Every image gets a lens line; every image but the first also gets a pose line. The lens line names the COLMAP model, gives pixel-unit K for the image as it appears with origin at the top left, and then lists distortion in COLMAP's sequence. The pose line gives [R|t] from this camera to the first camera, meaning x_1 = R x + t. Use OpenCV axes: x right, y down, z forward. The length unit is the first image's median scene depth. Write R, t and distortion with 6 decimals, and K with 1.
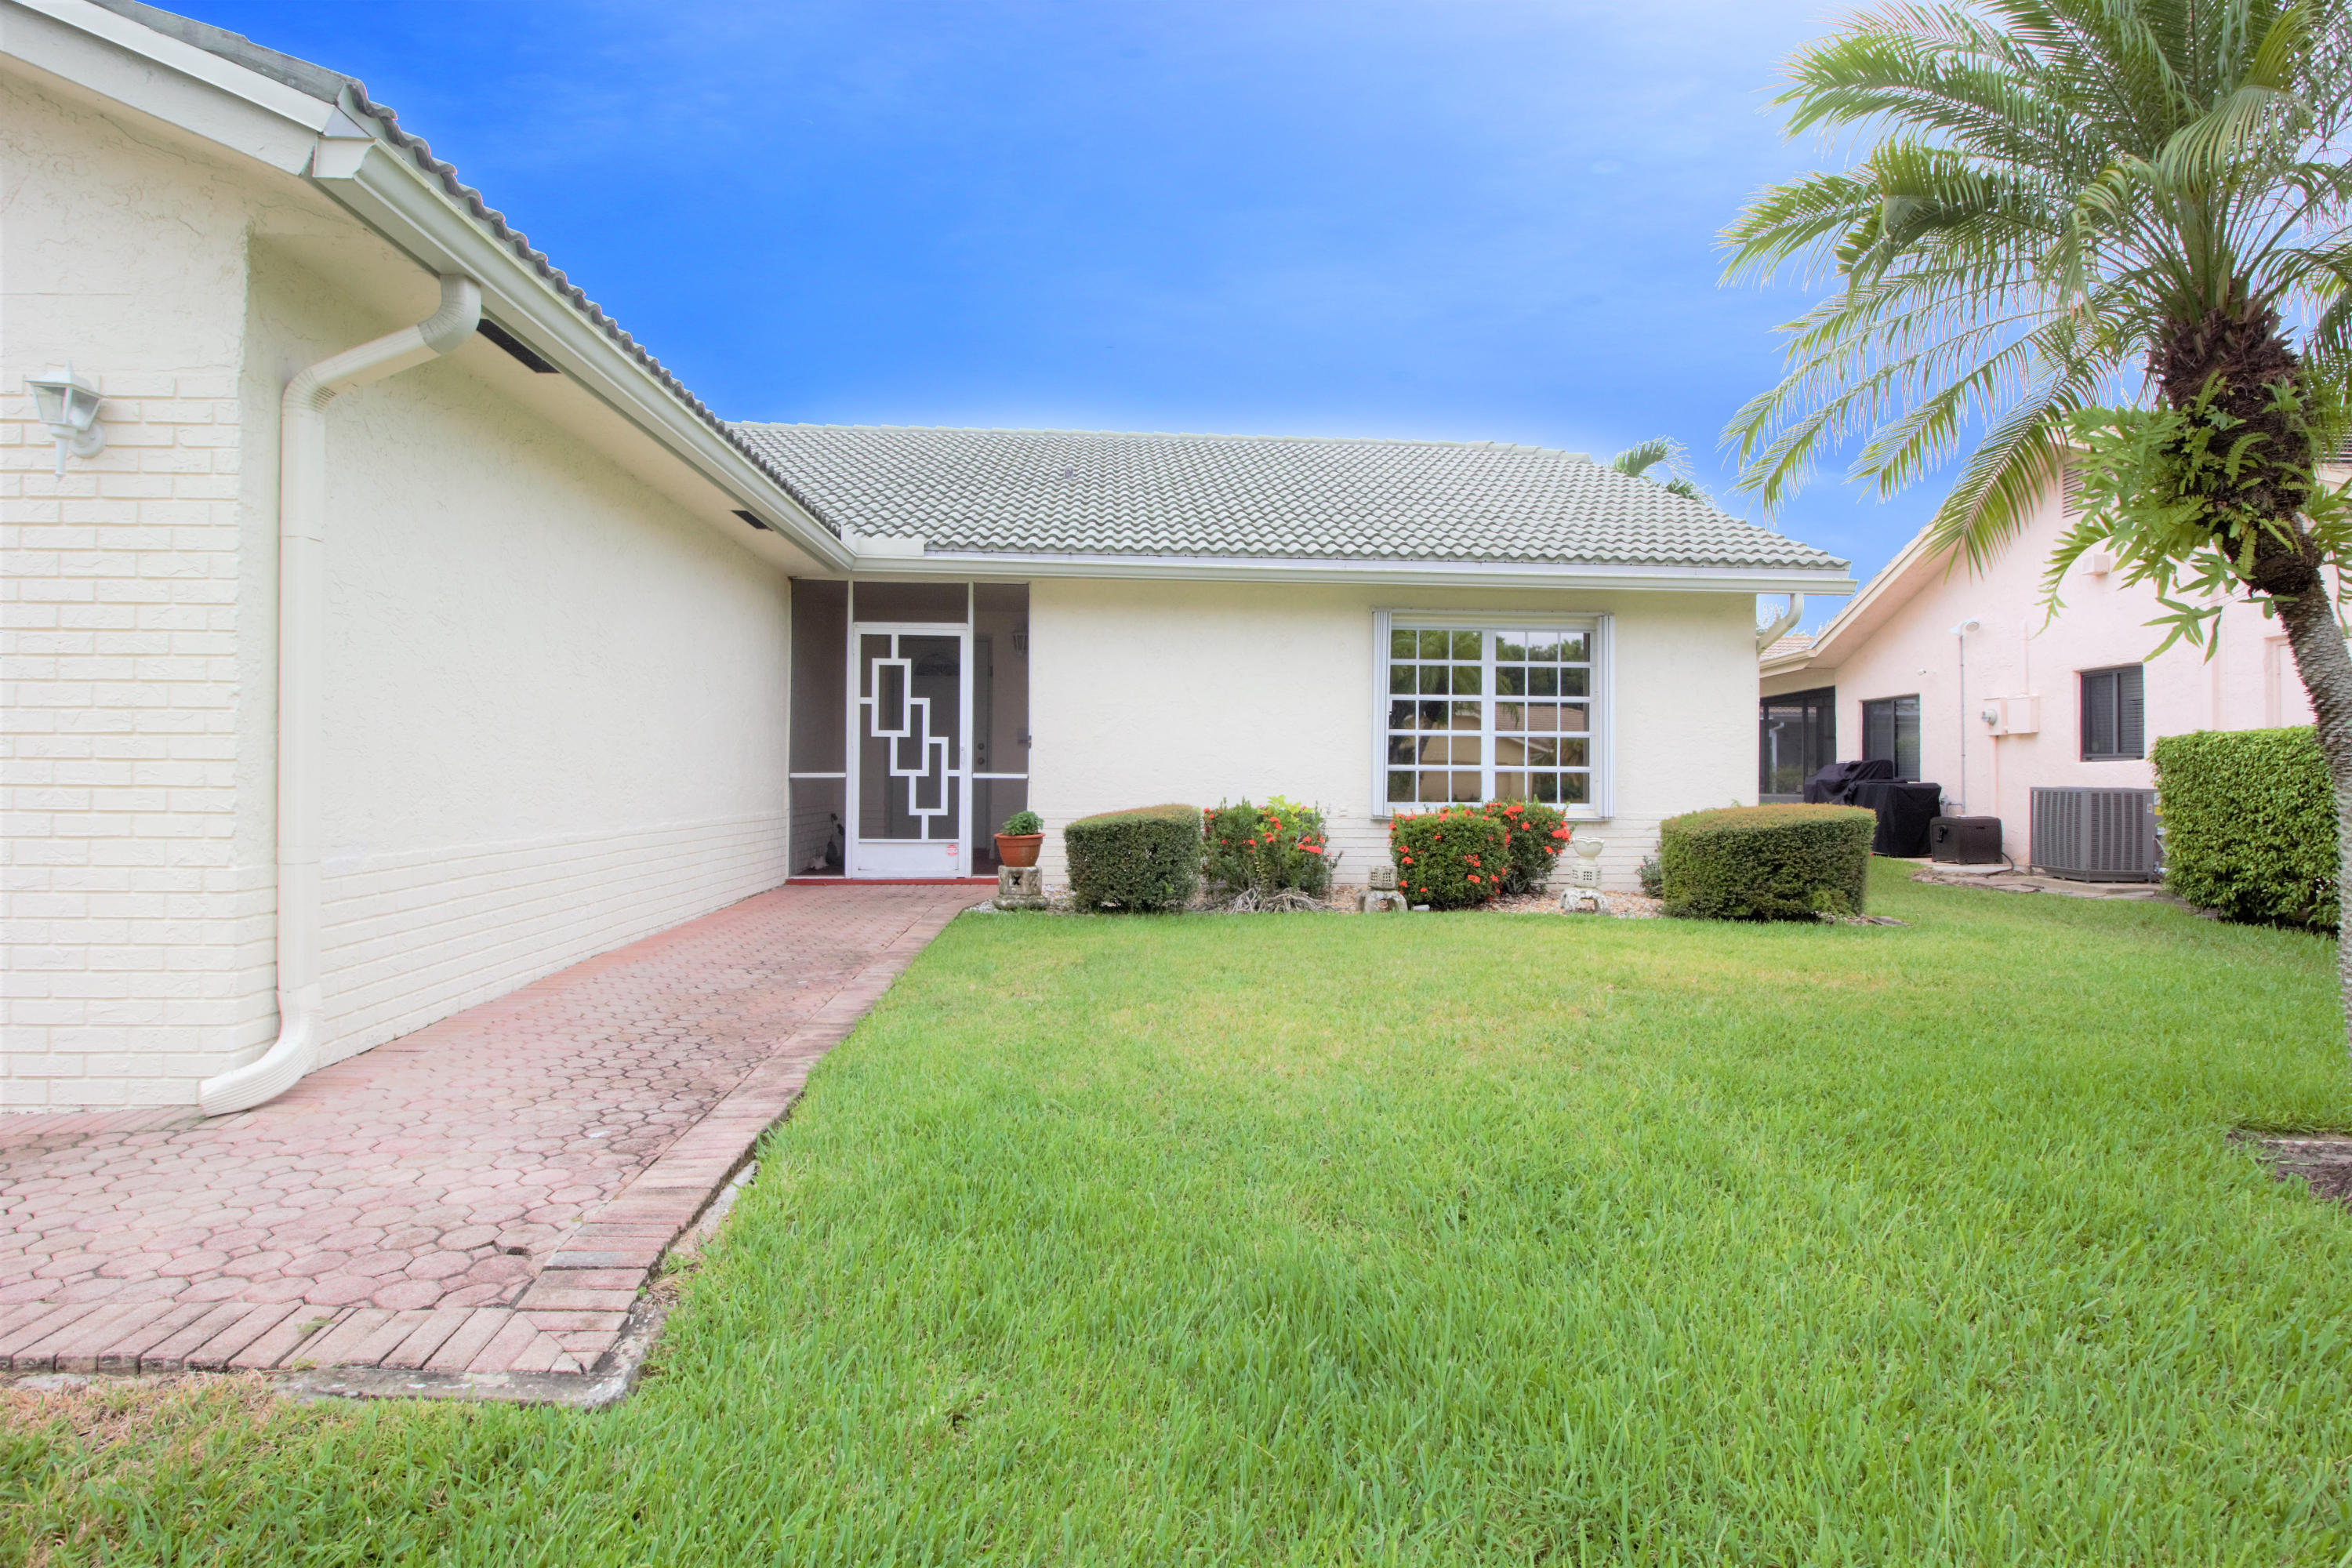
lens RADIAL K [[1187.0, 0, 1187.6], [0, 1187.0, 753.3], [0, 0, 1]] dist [0.002552, 0.000325]
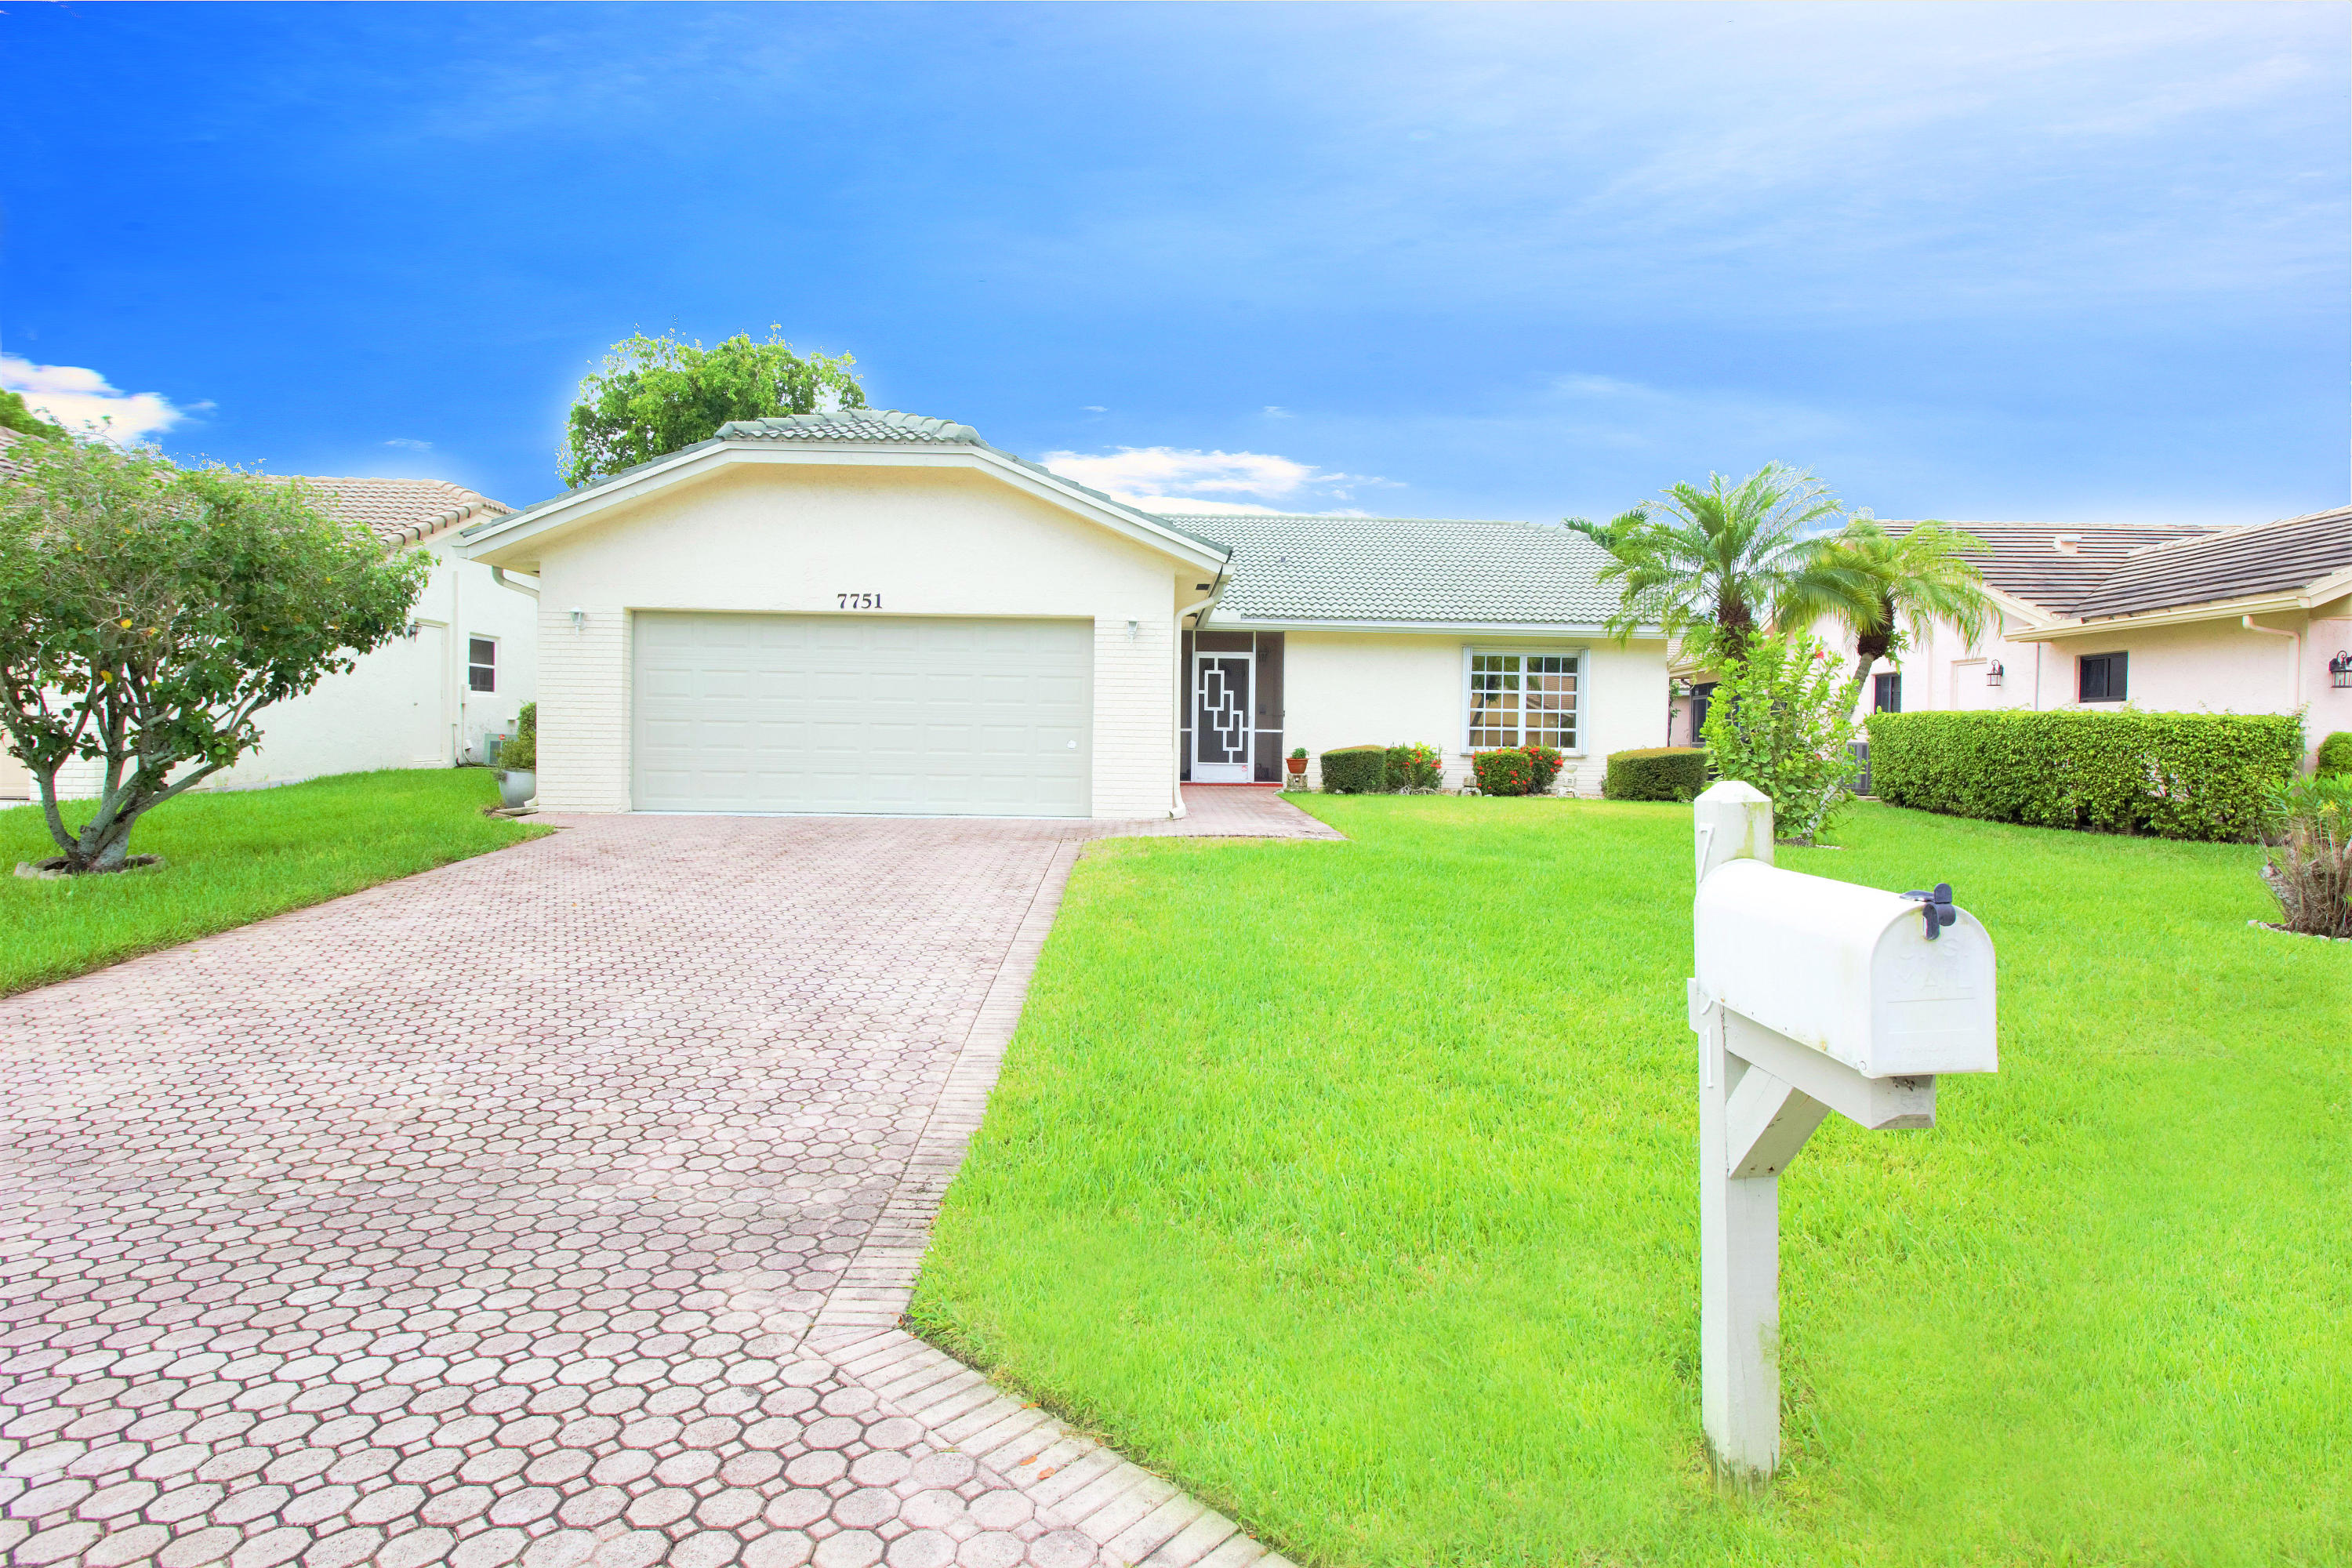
lens RADIAL K [[1124.6, 0, 1181.6], [0, 1124.6, 757.9], [0, 0, 1]] dist [-0.002163, -0.000594]
pose [[0.999170, 0.008320, -0.039869, -0.228733], [-0.006693, 0.999146, 0.040772, -0.011114], [0.040174, -0.040472, 0.998373, -0.857495]]
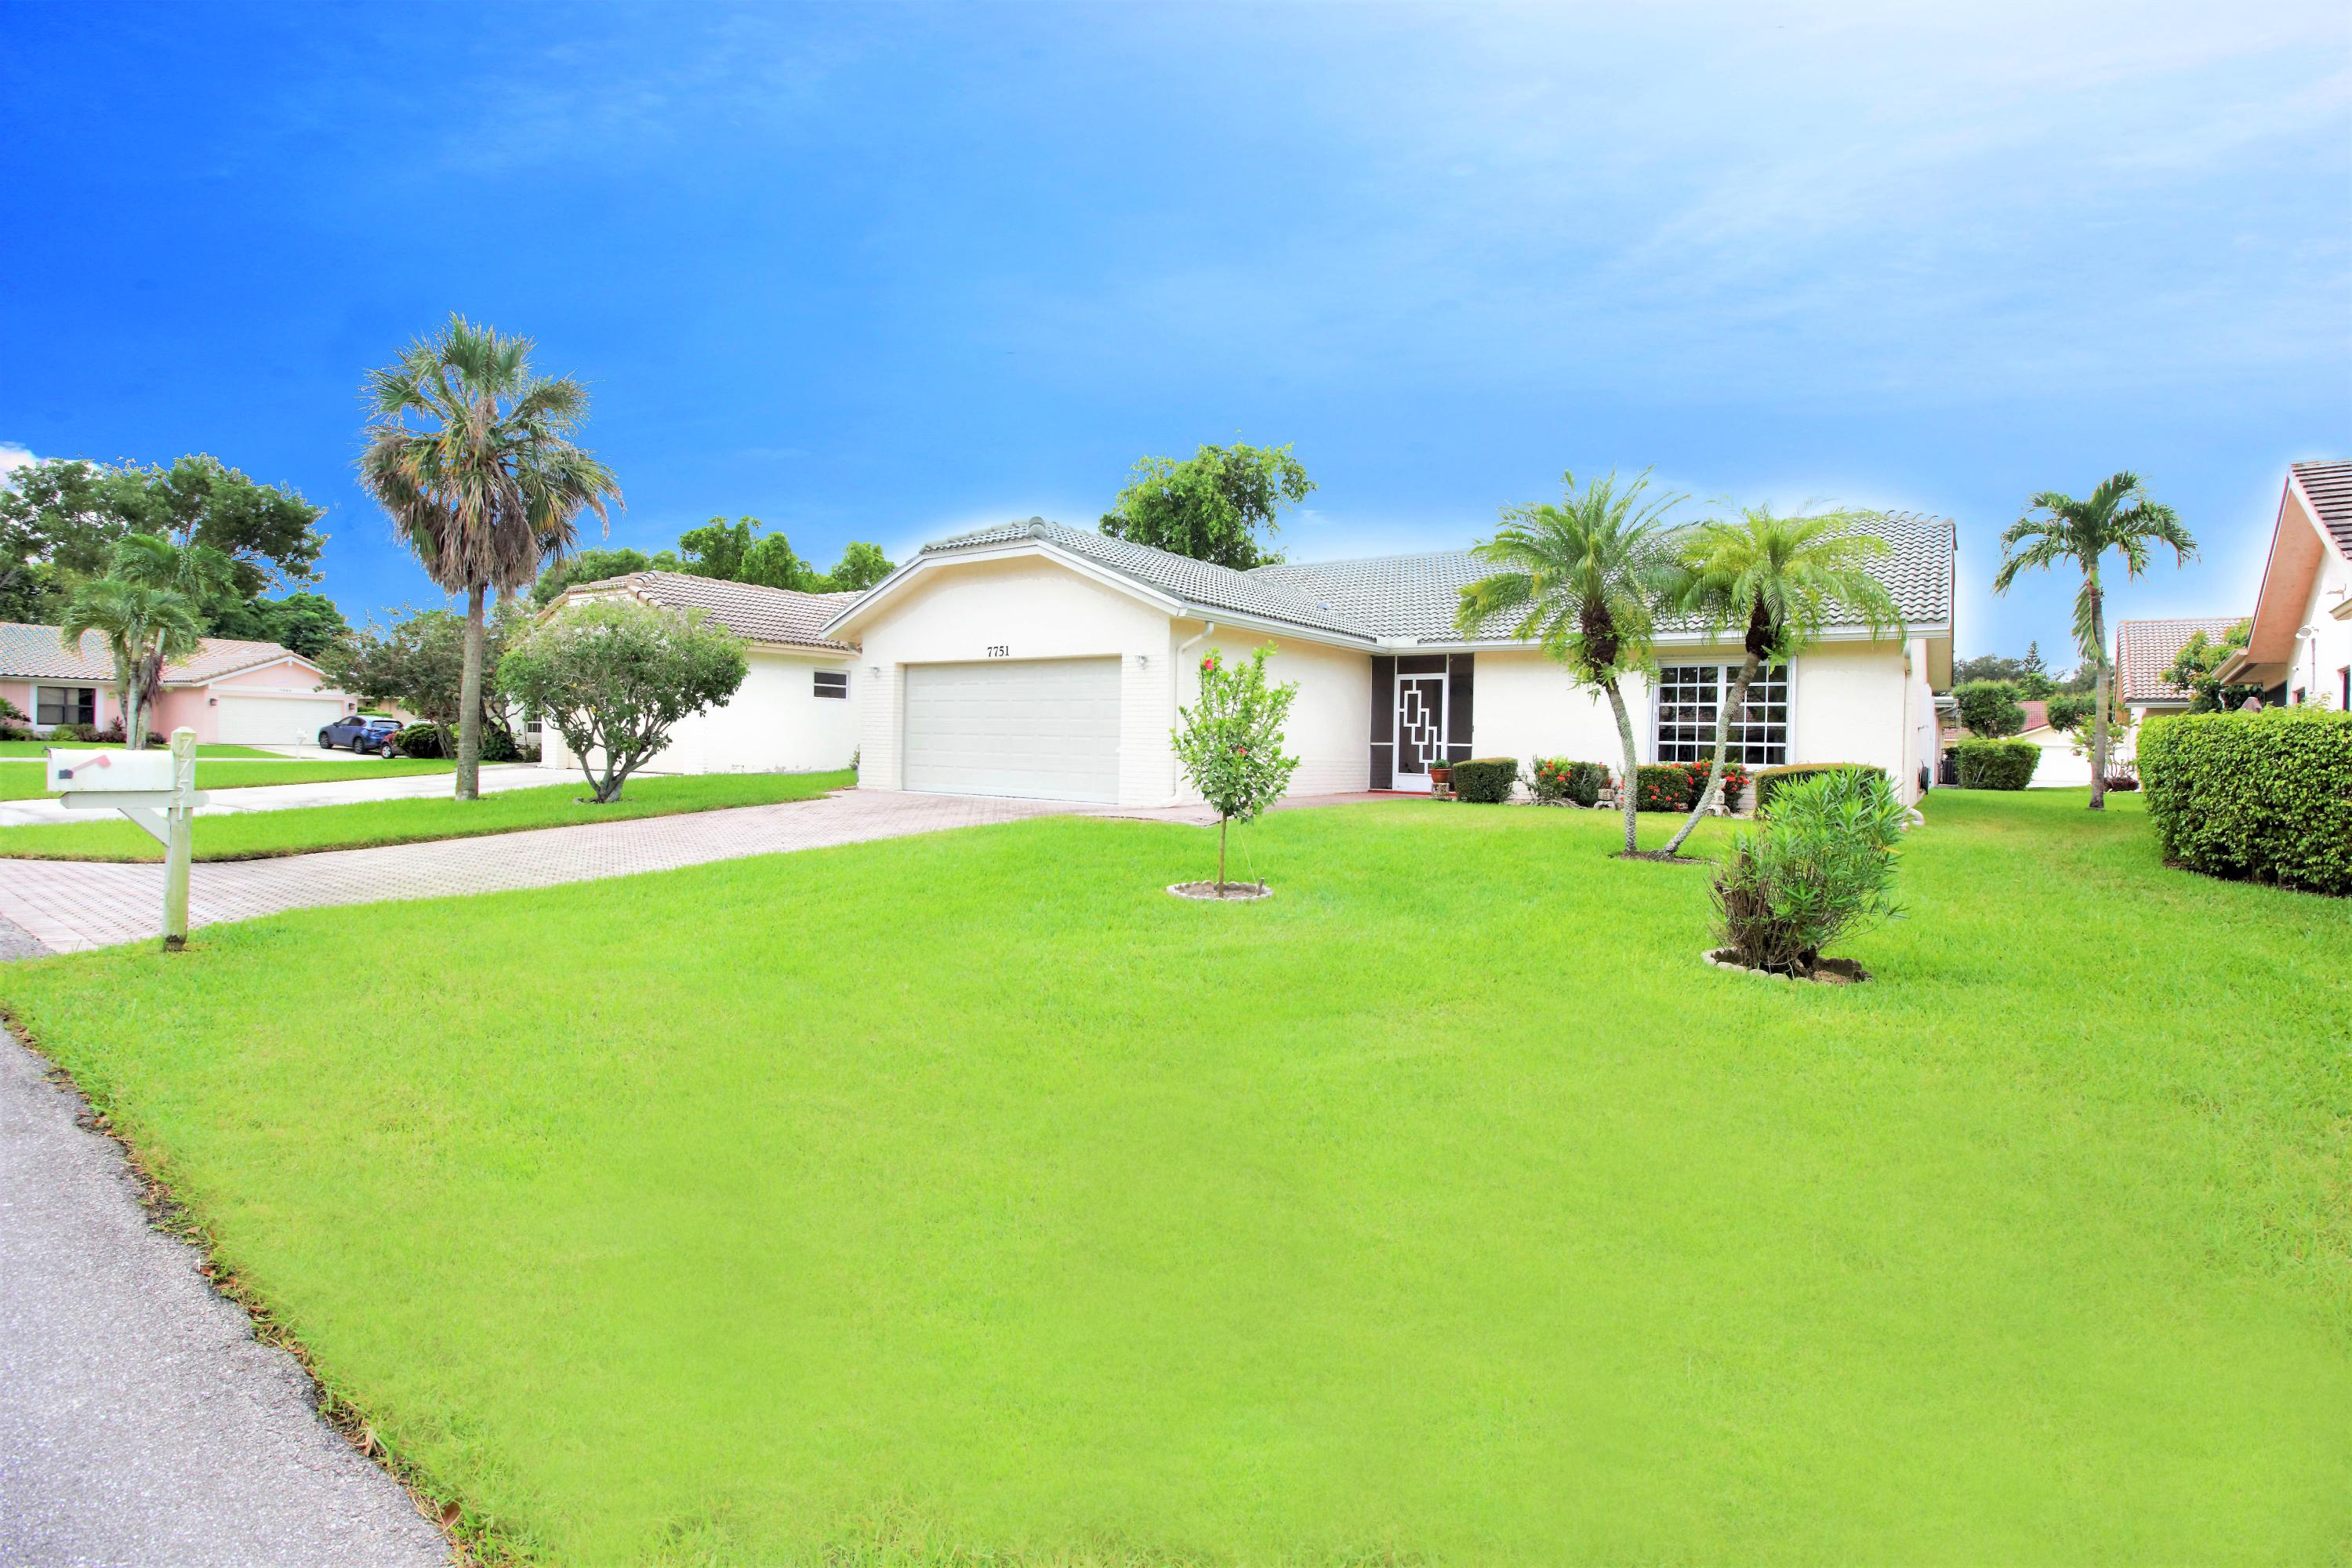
lens RADIAL K [[1098.6, 0, 1207.2], [0, 1098.6, 748.1], [0, 0, 1]] dist [0.000574, -0.000006]
pose [[0.777900, 0.009723, -0.628312, 0.723538], [-0.003714, 0.999934, 0.010875, 0.004802], [0.628377, -0.006126, 0.777885, -0.803154]]
